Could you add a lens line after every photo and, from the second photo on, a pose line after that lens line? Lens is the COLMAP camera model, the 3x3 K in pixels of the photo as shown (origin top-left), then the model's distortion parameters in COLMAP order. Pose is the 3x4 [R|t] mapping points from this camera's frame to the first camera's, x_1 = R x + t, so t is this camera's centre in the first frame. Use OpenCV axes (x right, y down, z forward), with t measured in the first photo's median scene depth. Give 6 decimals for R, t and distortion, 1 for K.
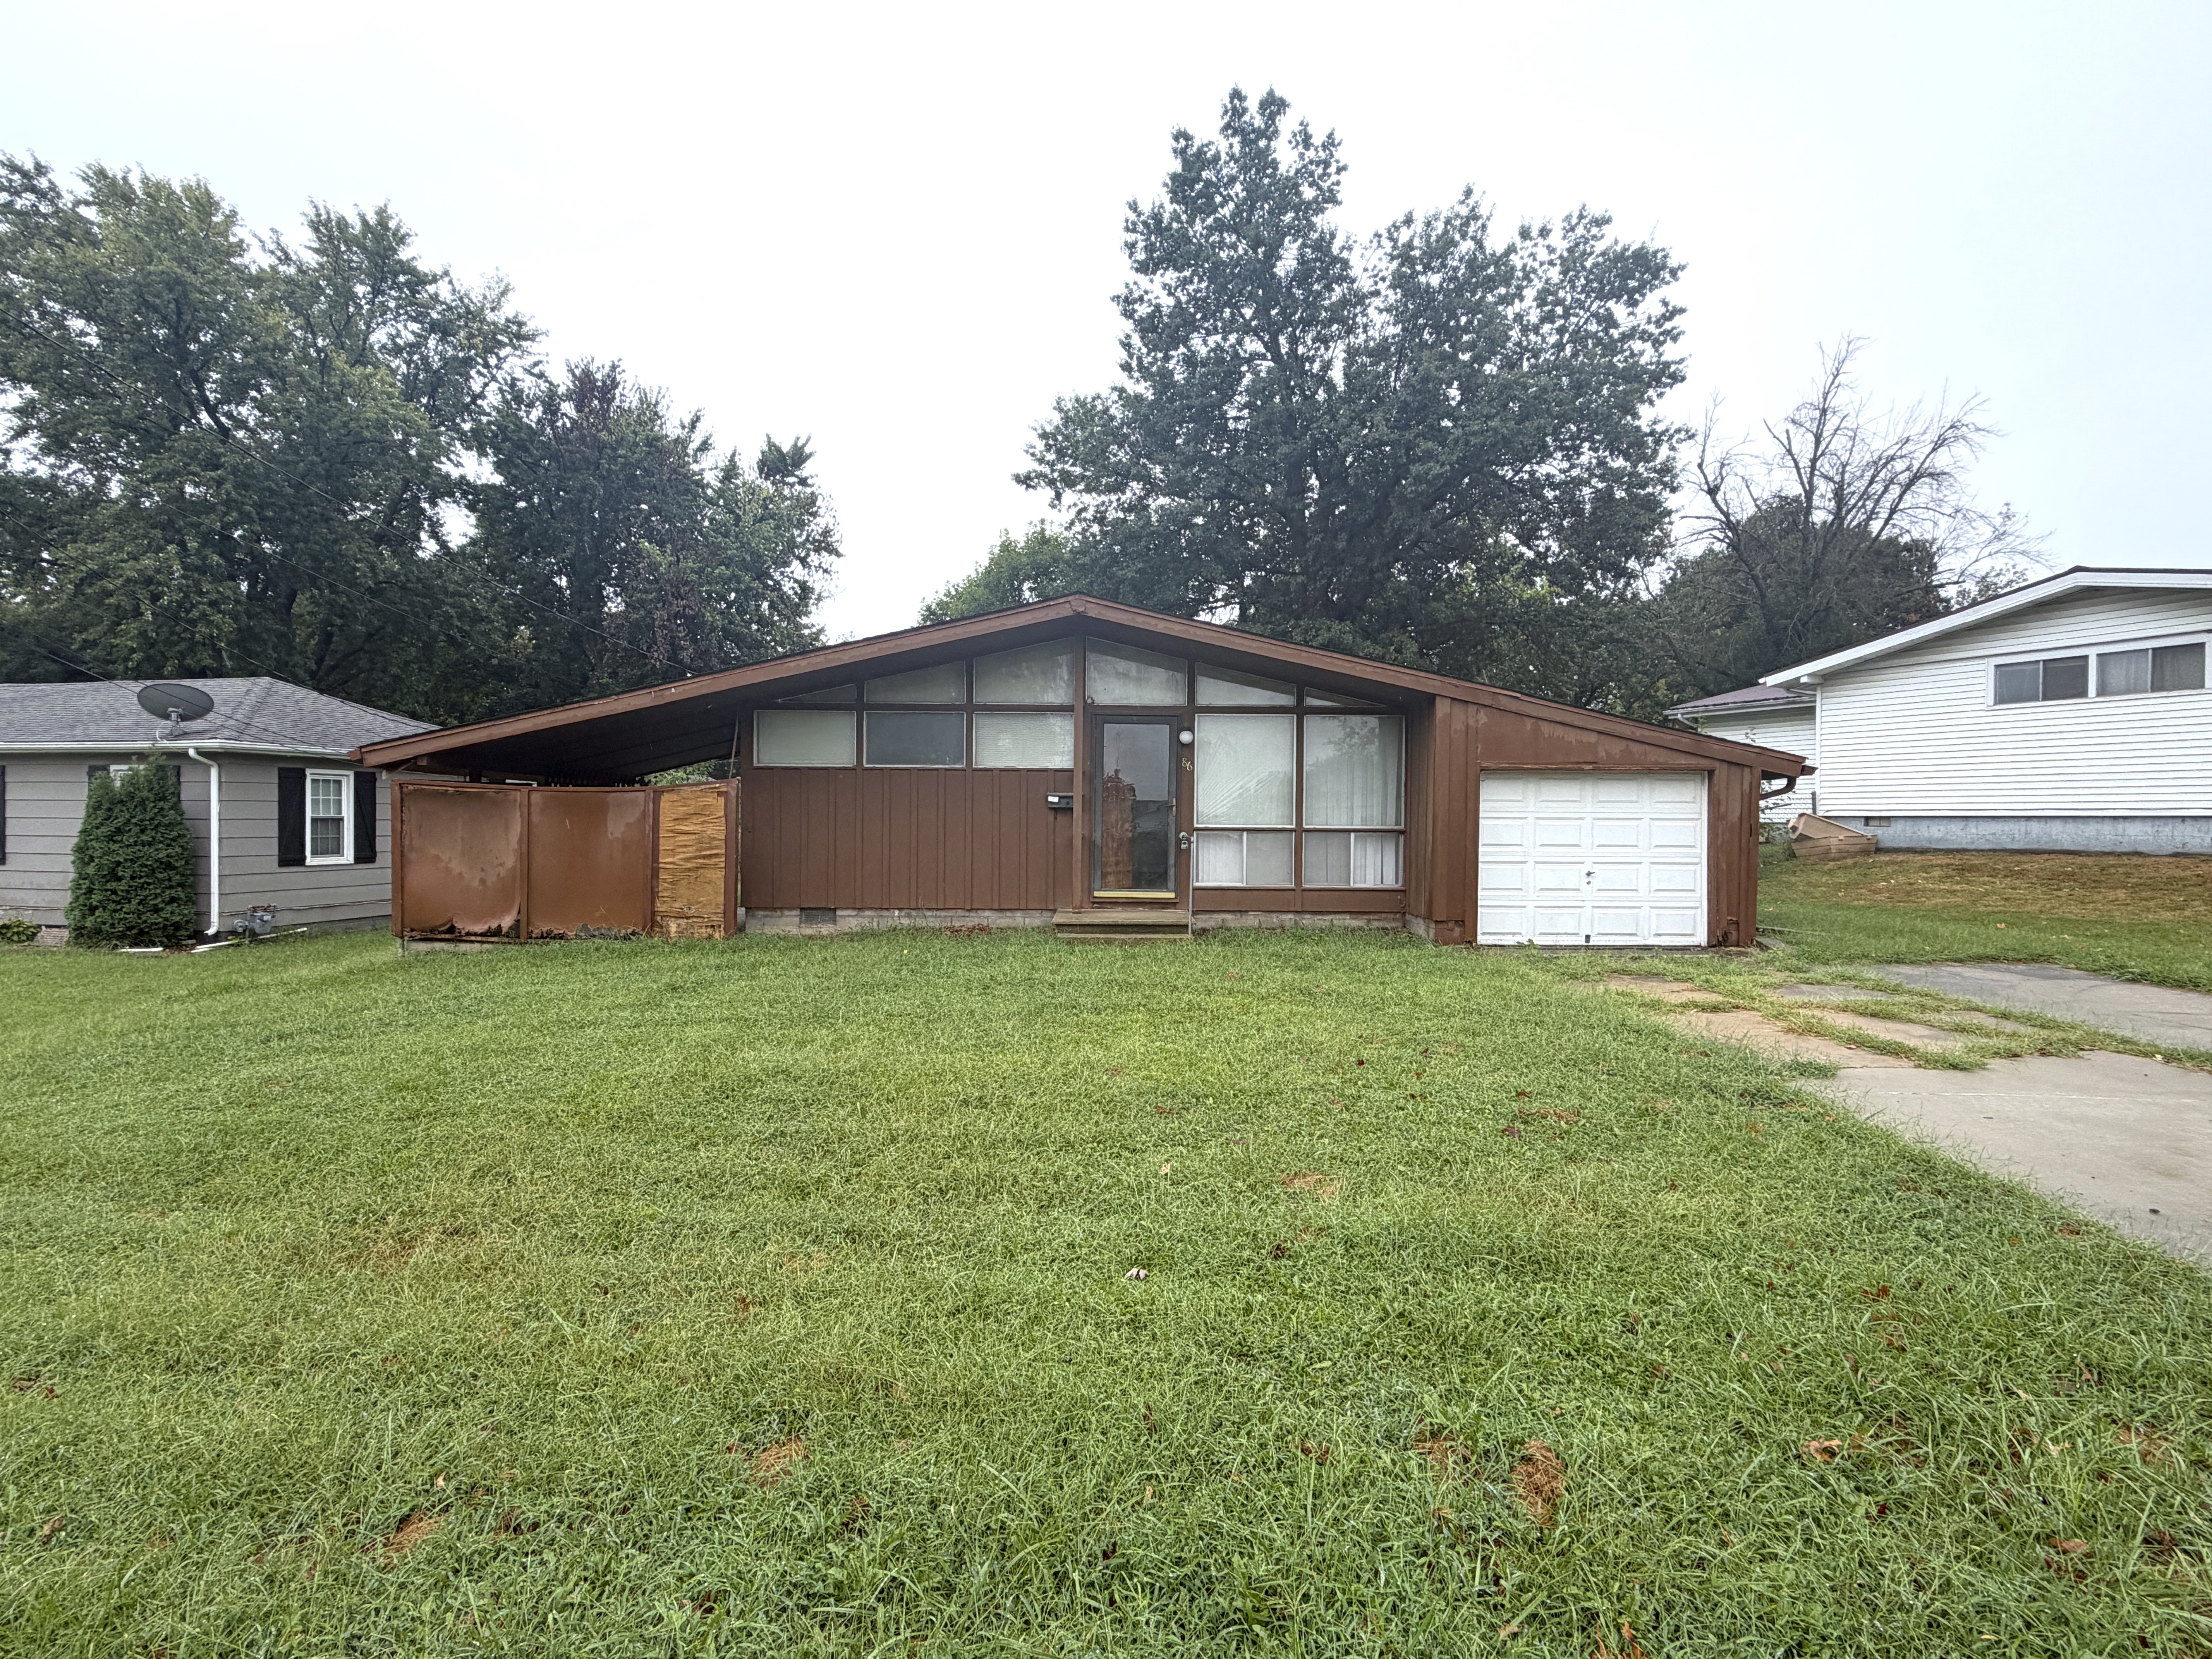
lens RADIAL K [[1077.4, 0, 1106.0], [0, 1077.4, 829.5], [0, 0, 1]] dist [0.000837, 0.000535]
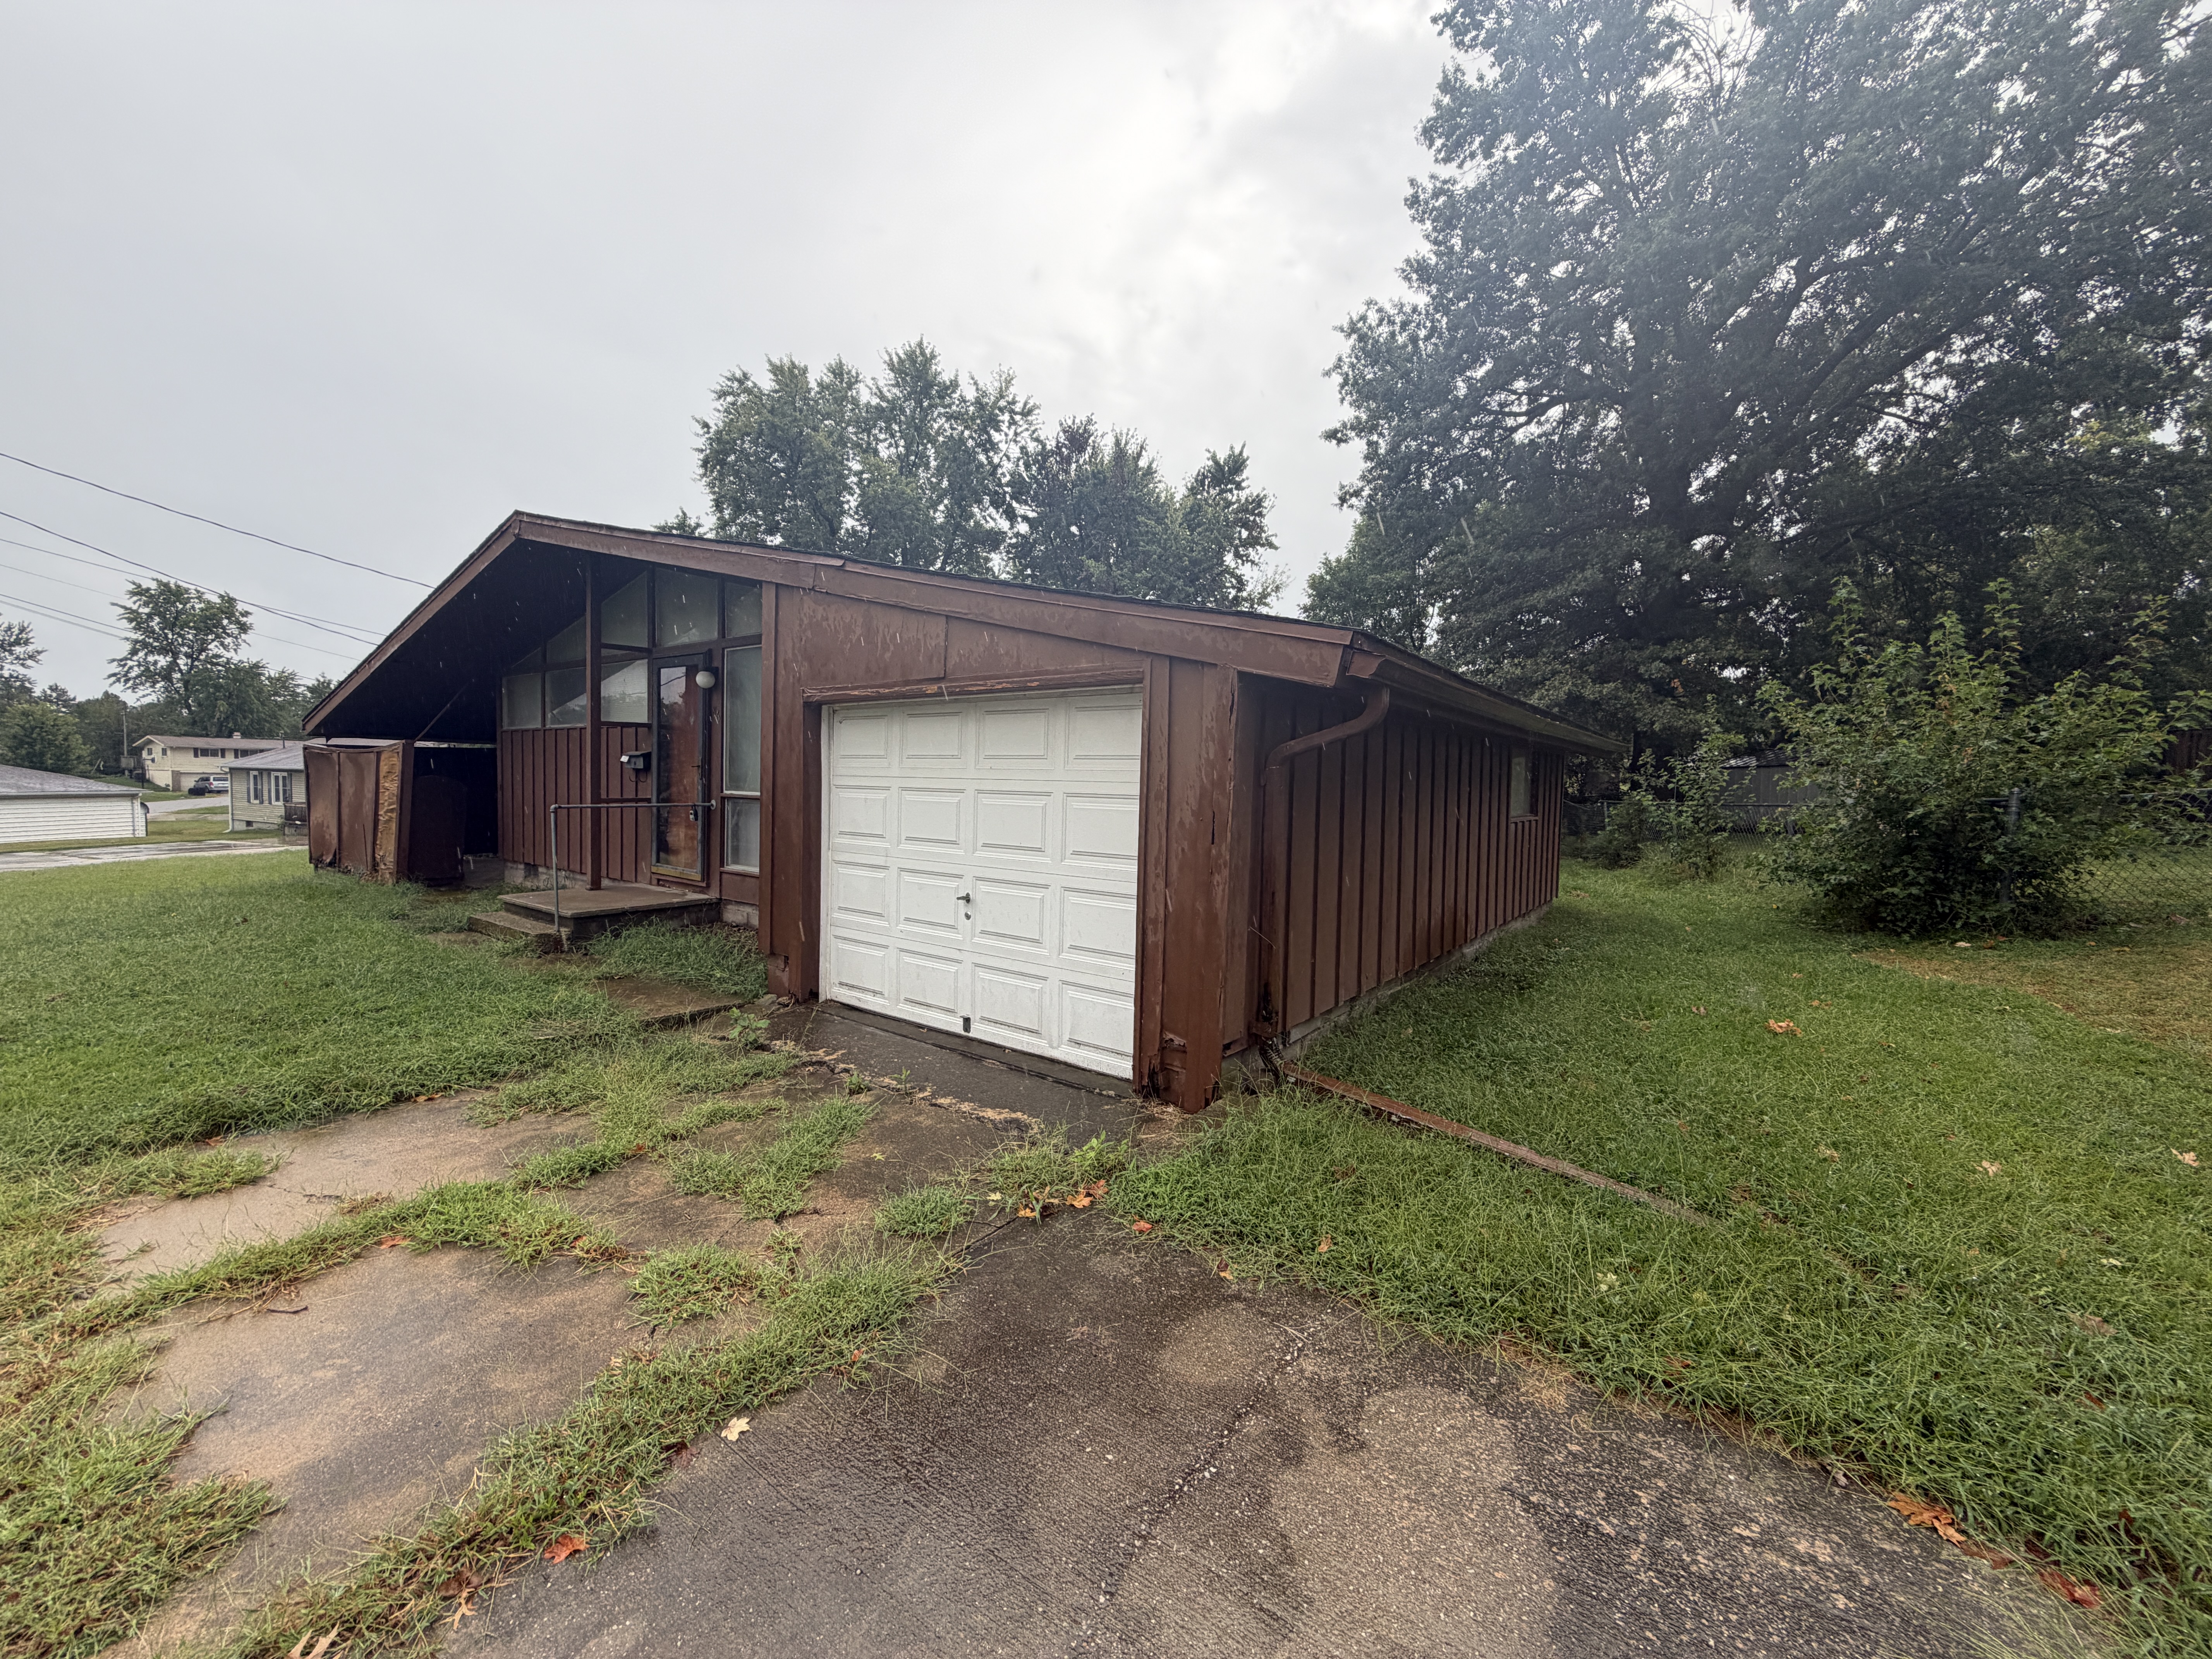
lens RADIAL K [[882.0, 0, 1098.9], [0, 882.0, 828.6], [0, 0, 1]] dist [-0.000139, -0.000217]
pose [[0.792309, 0.045908, -0.608391, 0.233277], [-0.022271, 0.998677, 0.046354, -0.004070], [0.609714, -0.023177, 0.792283, 0.219742]]
